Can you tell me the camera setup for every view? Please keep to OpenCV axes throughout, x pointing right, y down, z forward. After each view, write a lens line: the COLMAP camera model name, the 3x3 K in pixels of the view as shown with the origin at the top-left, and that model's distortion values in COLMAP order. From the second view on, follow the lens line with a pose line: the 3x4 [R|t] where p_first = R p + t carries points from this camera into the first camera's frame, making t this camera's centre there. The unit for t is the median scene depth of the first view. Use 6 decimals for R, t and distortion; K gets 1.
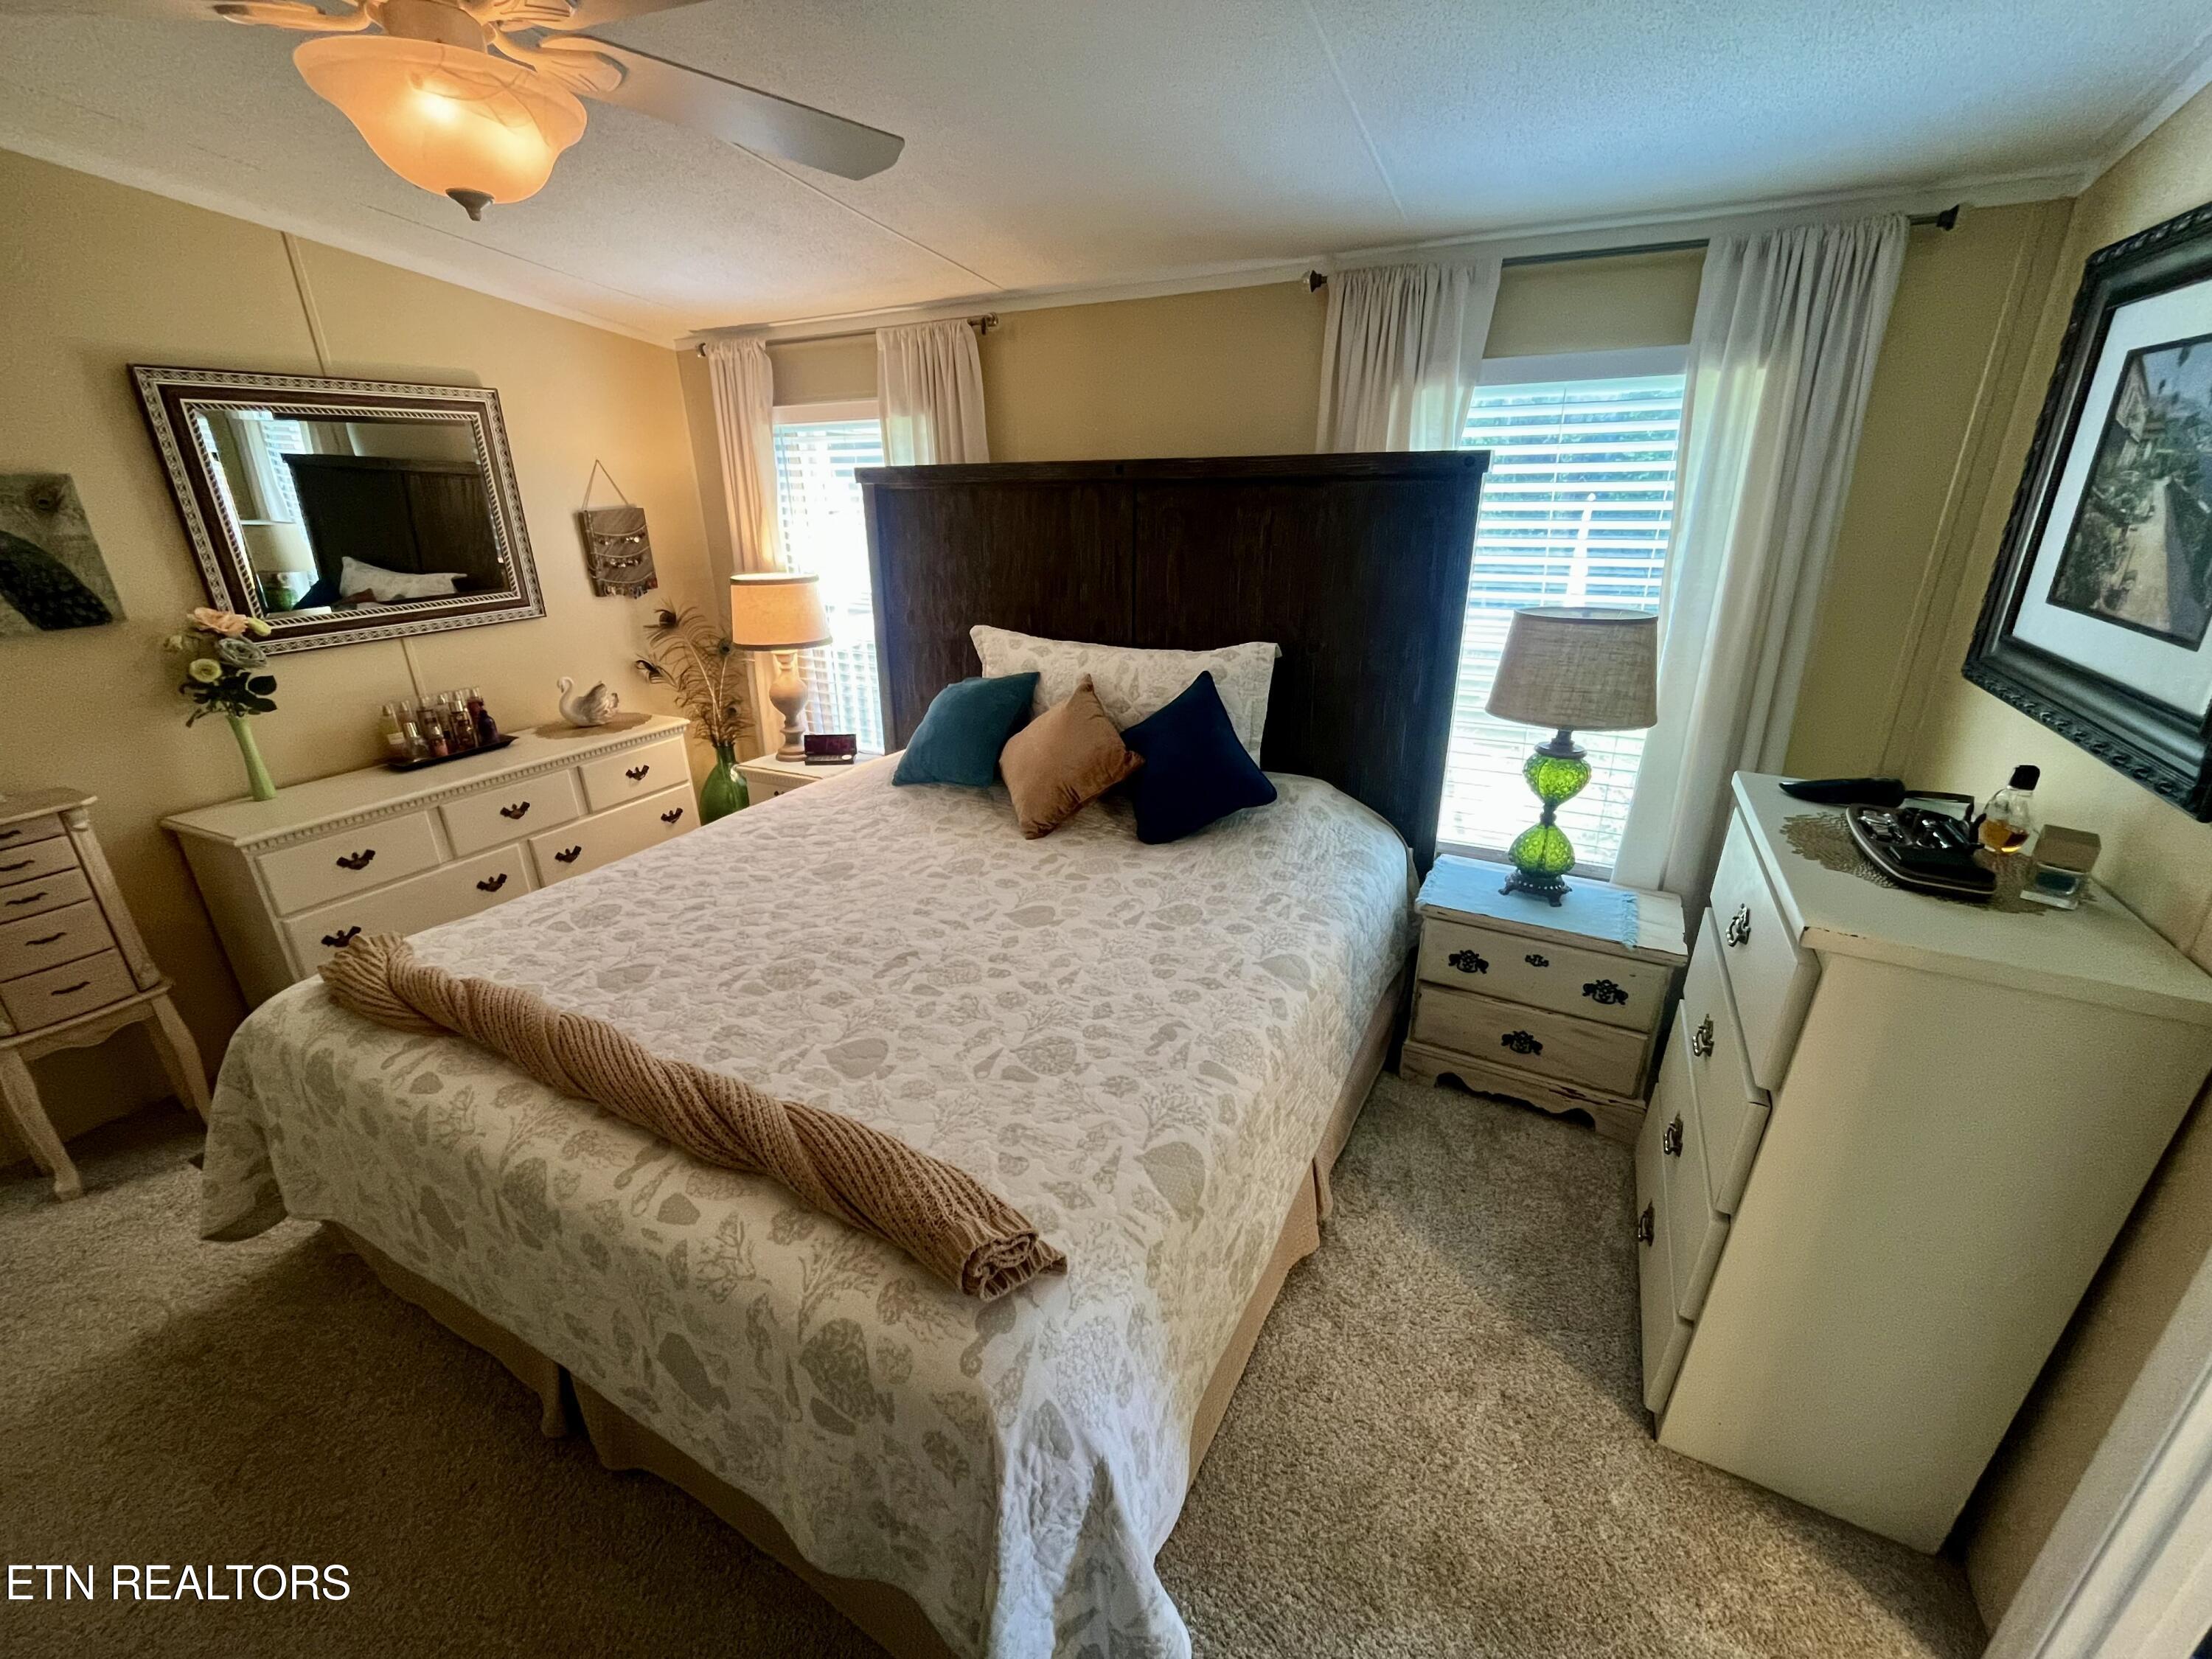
lens RADIAL K [[896.7, 0, 1116.7], [0, 896.7, 828.1], [0, 0, 1]] dist [-0.003978, -0.000687]
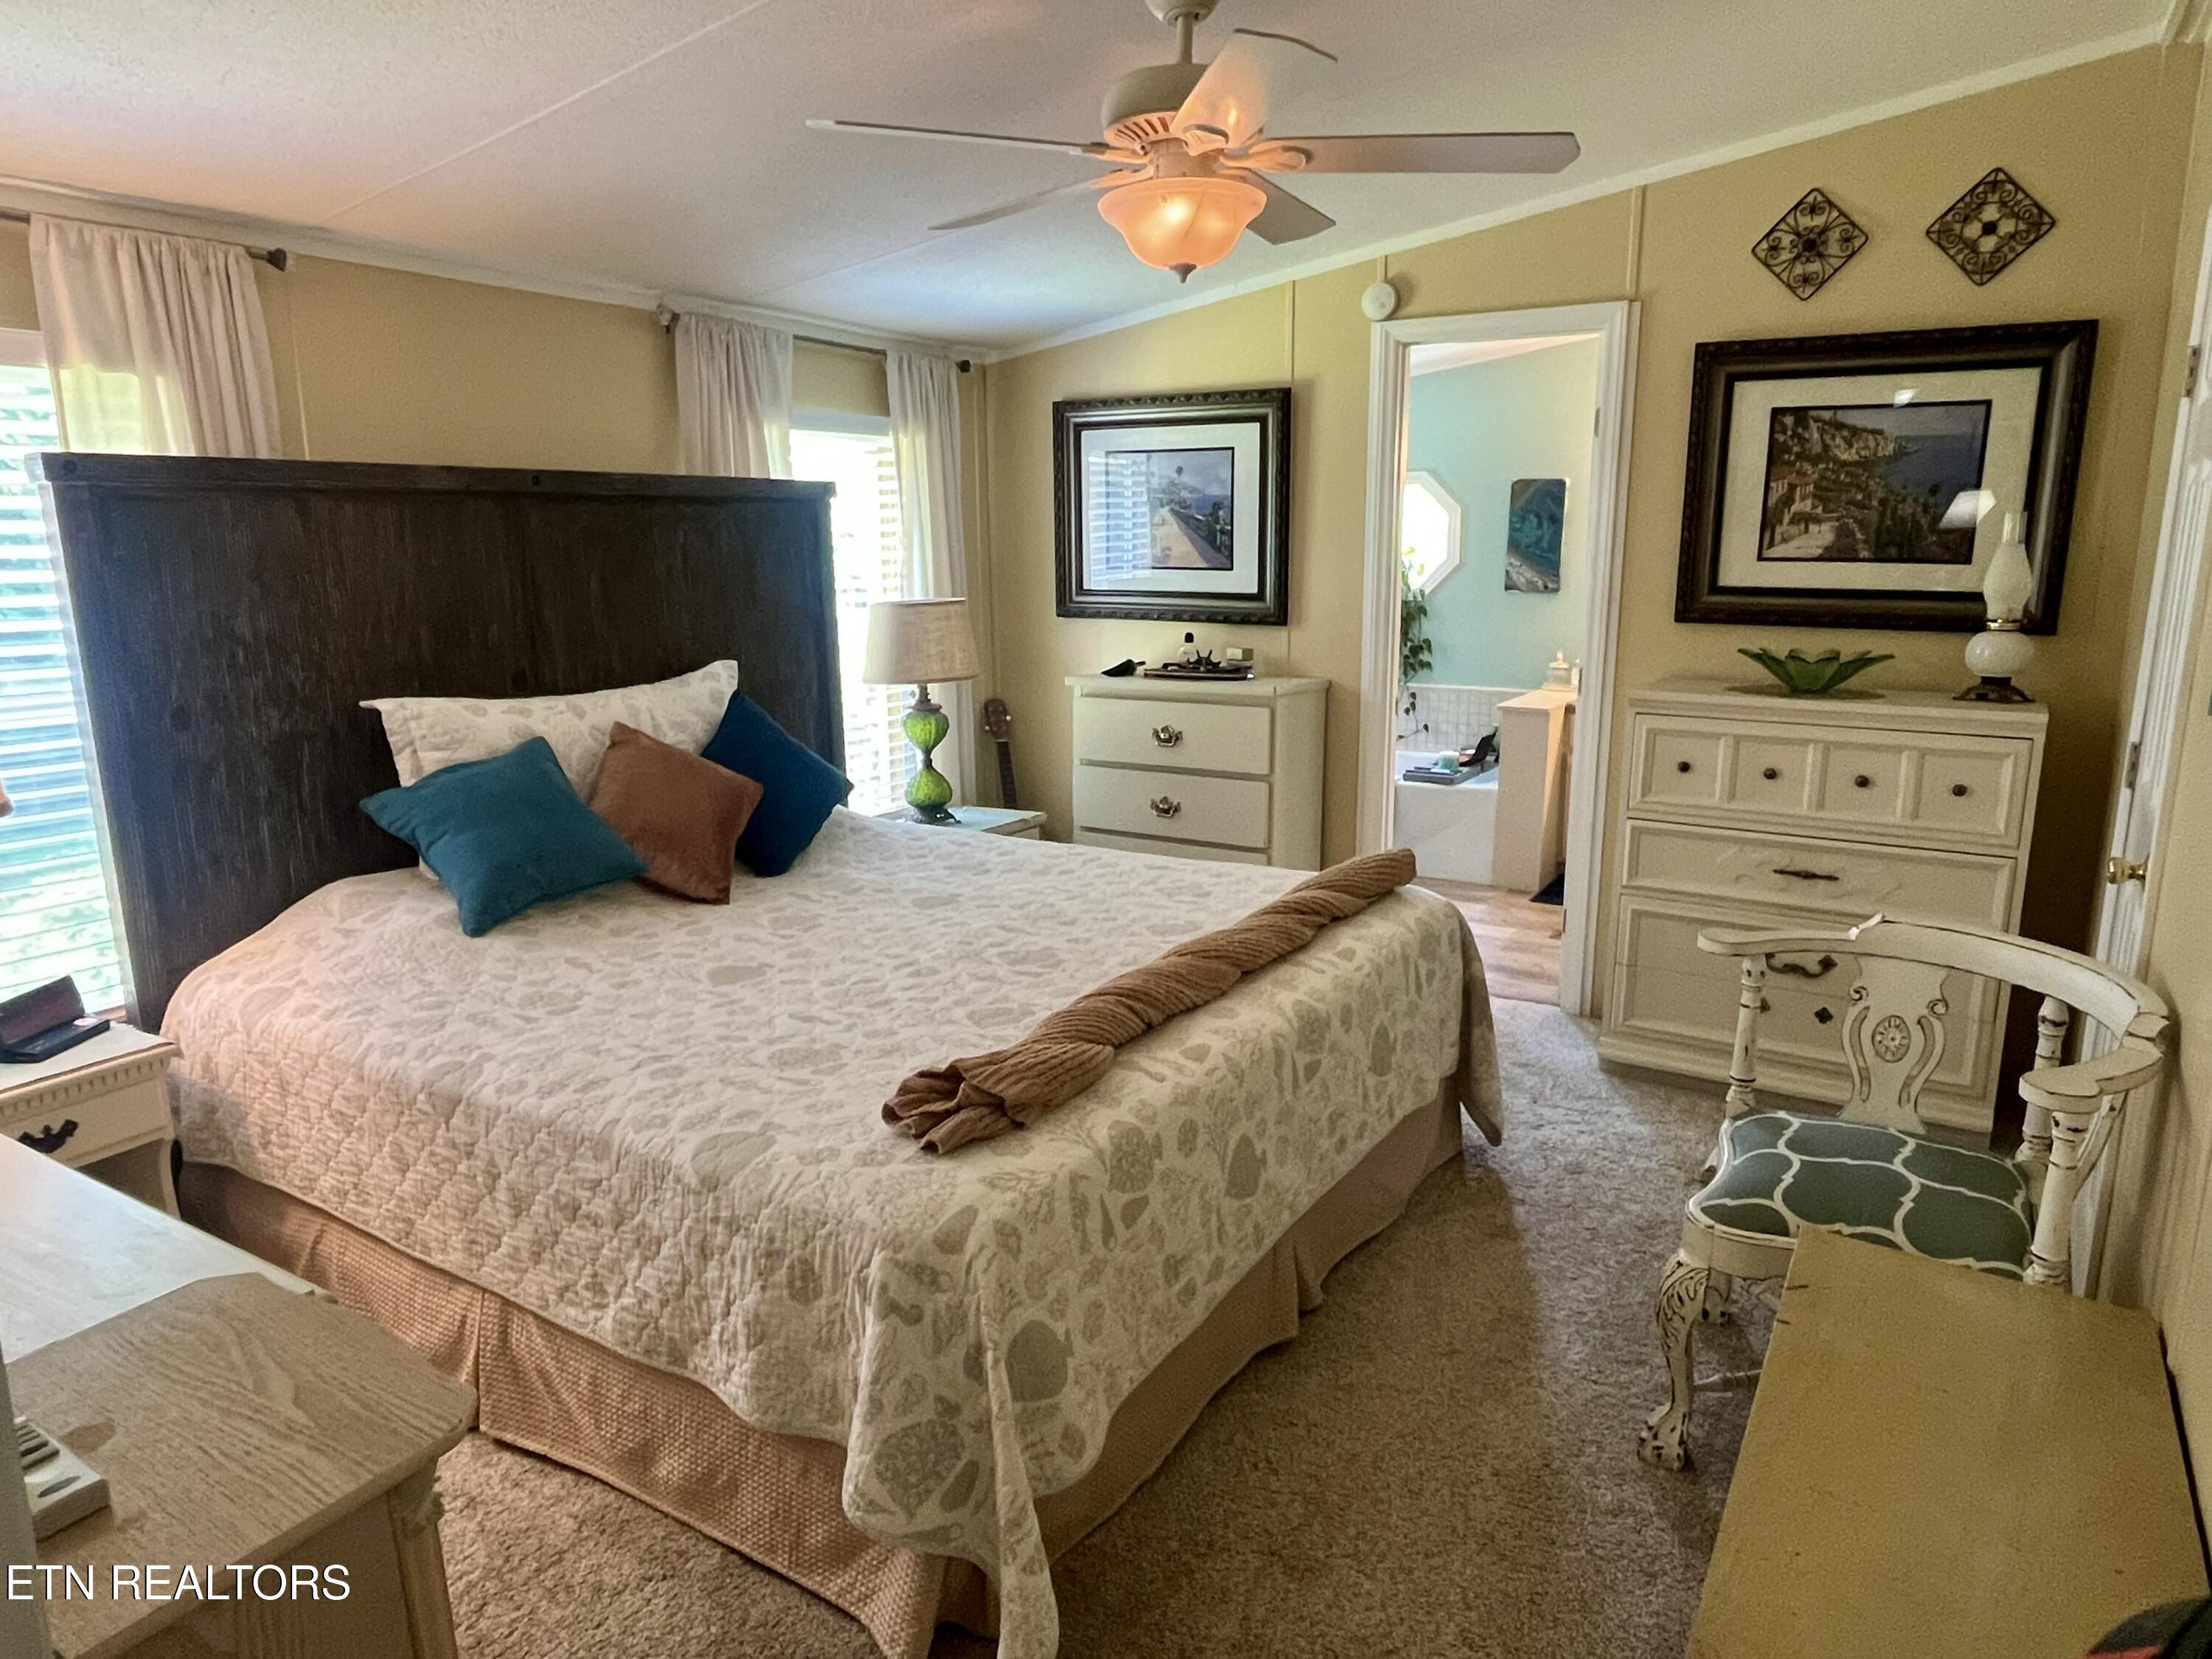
lens RADIAL K [[1389.4, 0, 1117.1], [0, 1389.4, 834.6], [0, 0, 1]] dist [0.003339, -0.009854]
pose [[0.078386, -0.200755, 0.976500, -1.338232], [0.361002, 0.918753, 0.159905, -0.124542], [-0.929265, 0.339985, 0.144490, 0.467341]]
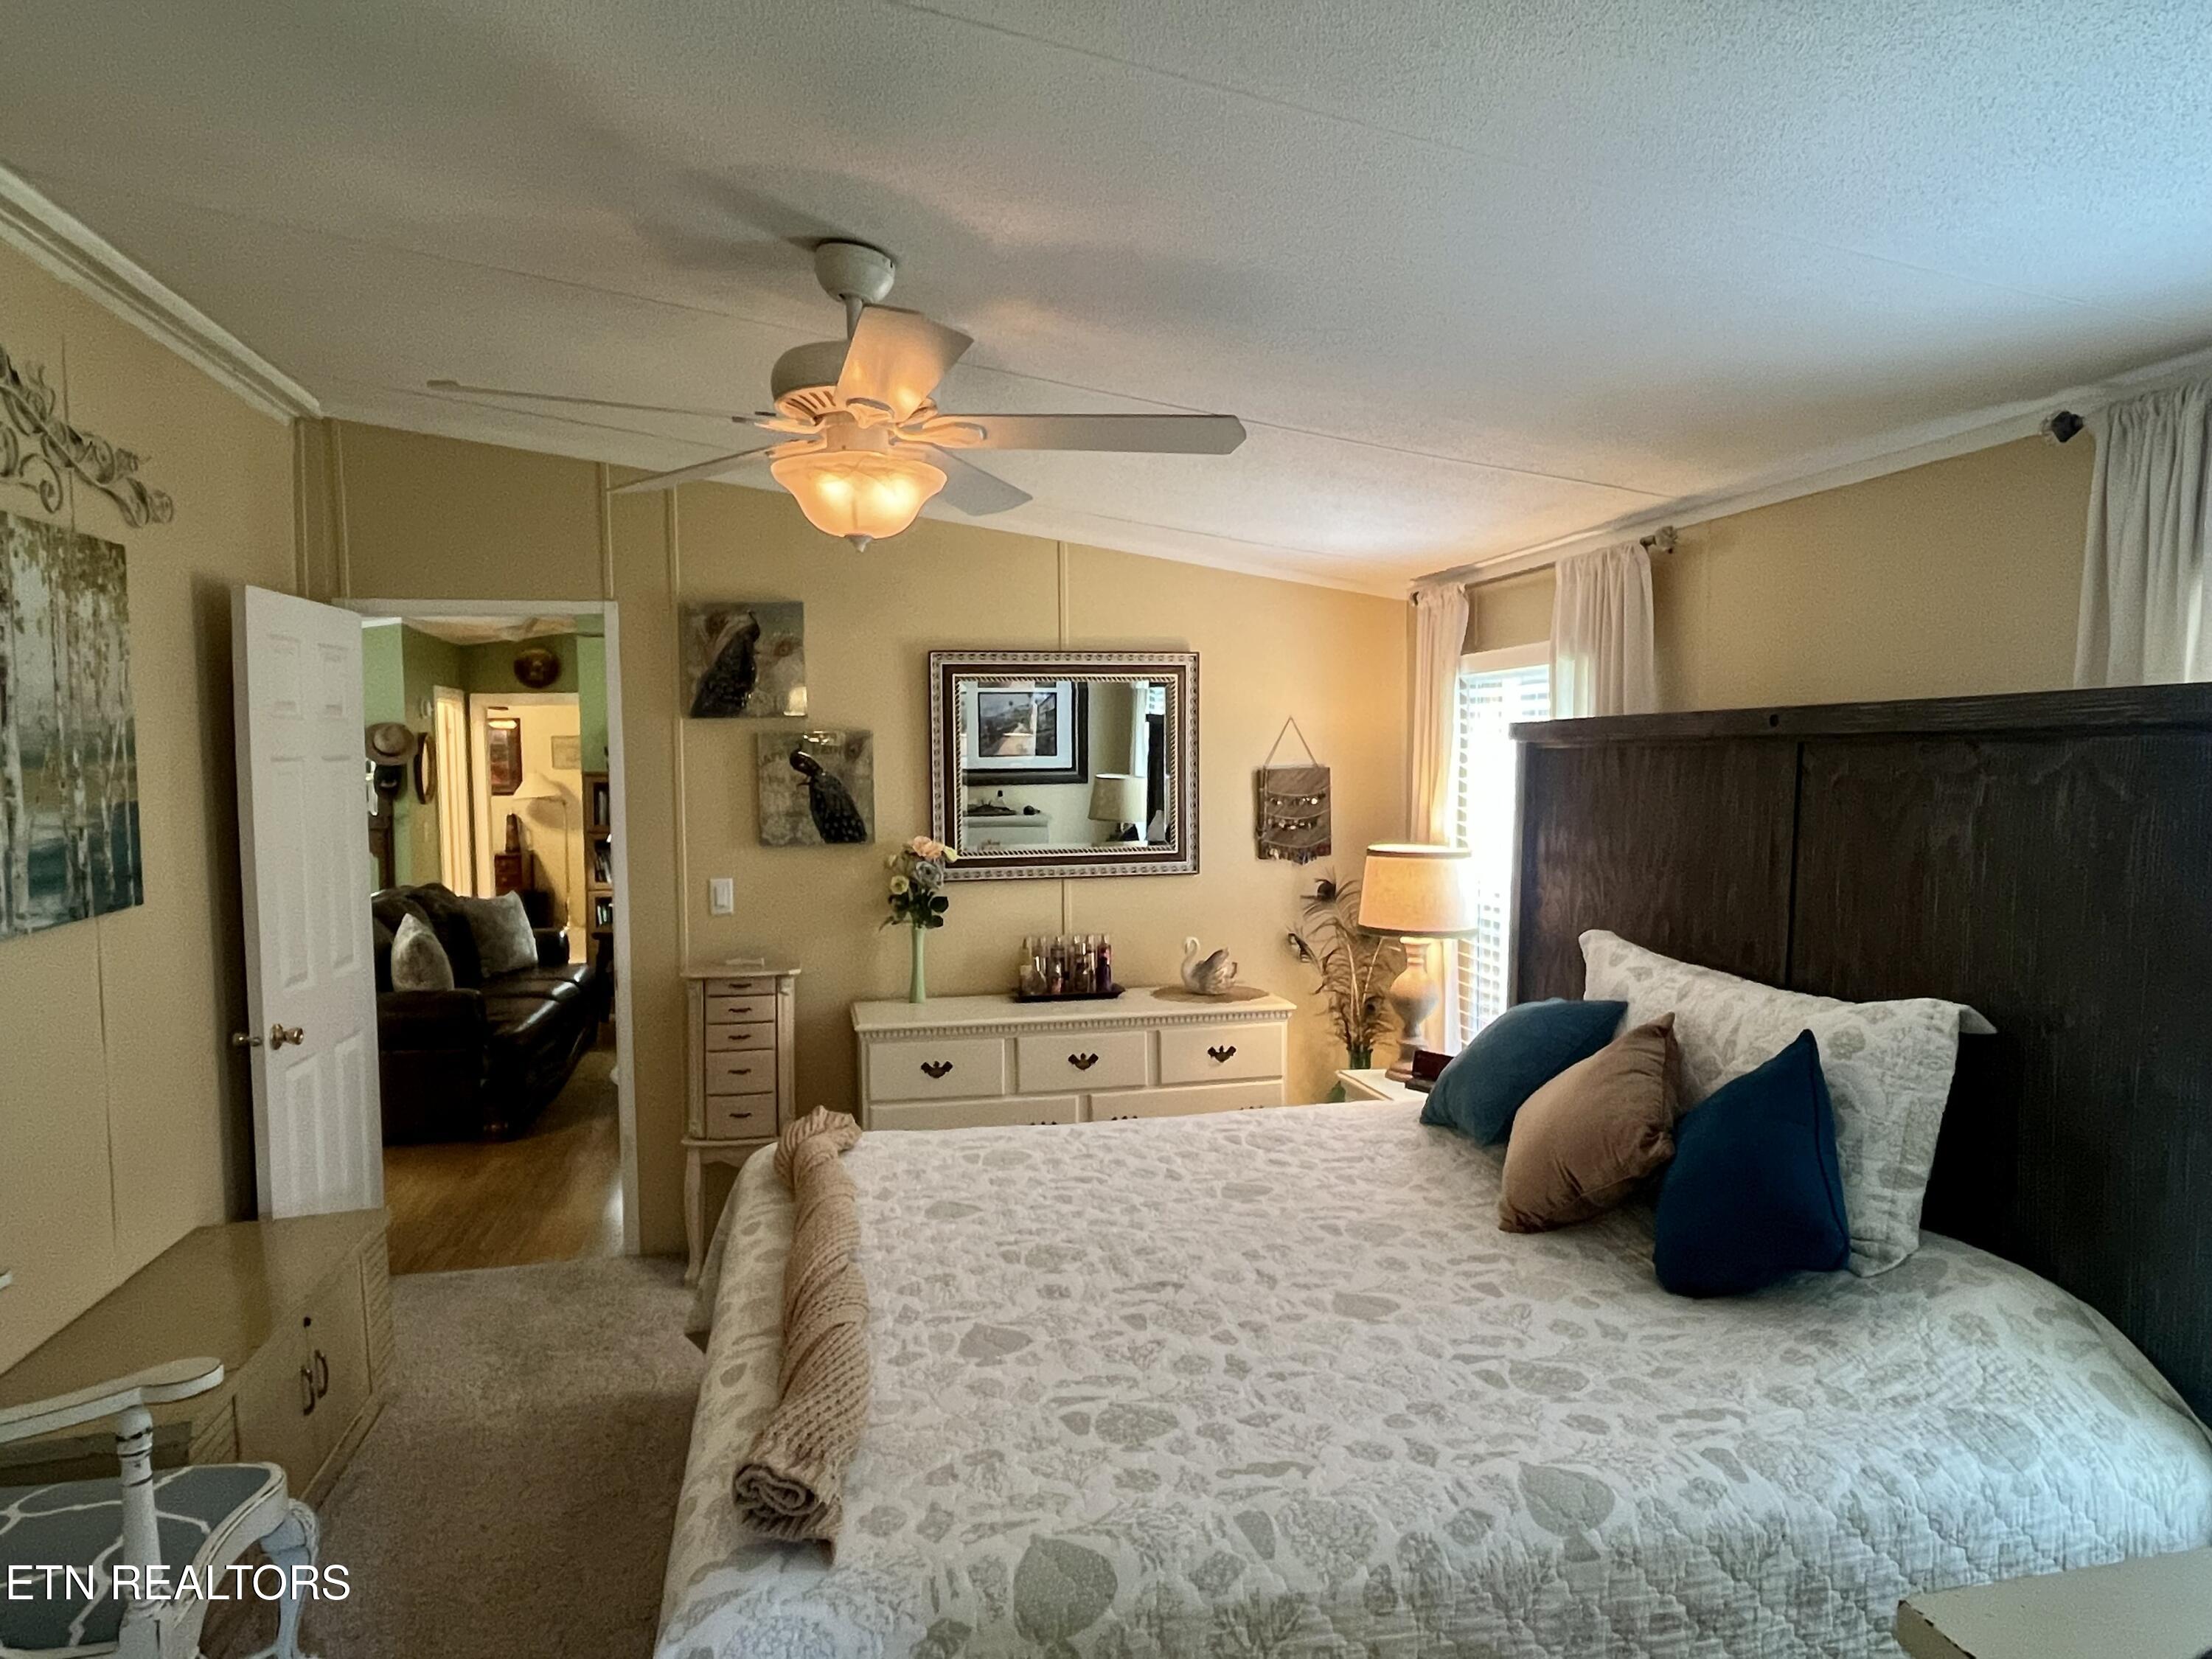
lens RADIAL K [[1341.8, 0, 1112.1], [0, 1341.8, 822.0], [0, 0, 1]] dist [-0.002419, 0.000515]
pose [[0.642346, 0.046773, -0.764986, 0.483553], [-0.280015, 0.943455, -0.177439, -0.016322], [0.713431, 0.328185, 0.619121, 0.061844]]
